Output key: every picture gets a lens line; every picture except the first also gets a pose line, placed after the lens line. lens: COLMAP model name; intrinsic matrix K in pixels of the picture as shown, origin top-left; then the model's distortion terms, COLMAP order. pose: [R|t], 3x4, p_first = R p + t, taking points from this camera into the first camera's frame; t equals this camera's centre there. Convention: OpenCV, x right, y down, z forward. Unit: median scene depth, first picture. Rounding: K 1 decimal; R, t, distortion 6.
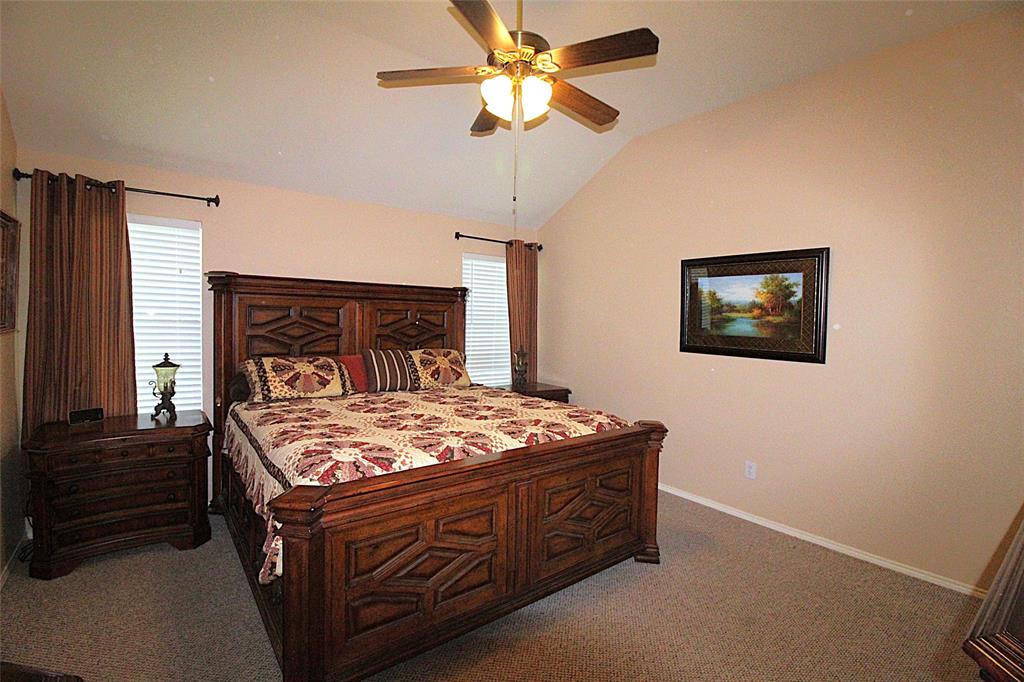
lens RADIAL K [[473.4, 0, 509.0], [0, 473.4, 337.6], [0, 0, 1]] dist [-0.000347, -0.000732]
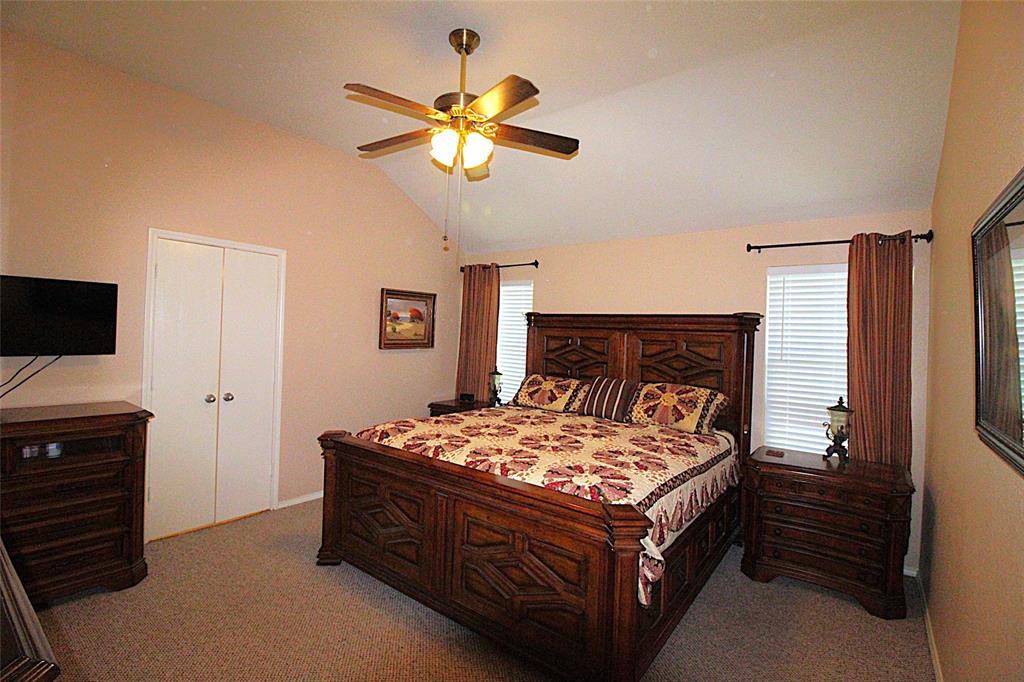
lens RADIAL K [[473.4, 0, 509.0], [0, 473.4, 337.6], [0, 0, 1]] dist [-0.000347, -0.000732]
pose [[0.268007, -0.011925, -0.963343, 0.646908], [-0.079914, 0.996202, -0.034564, -0.007976], [0.960097, 0.086248, 0.266036, 0.493791]]
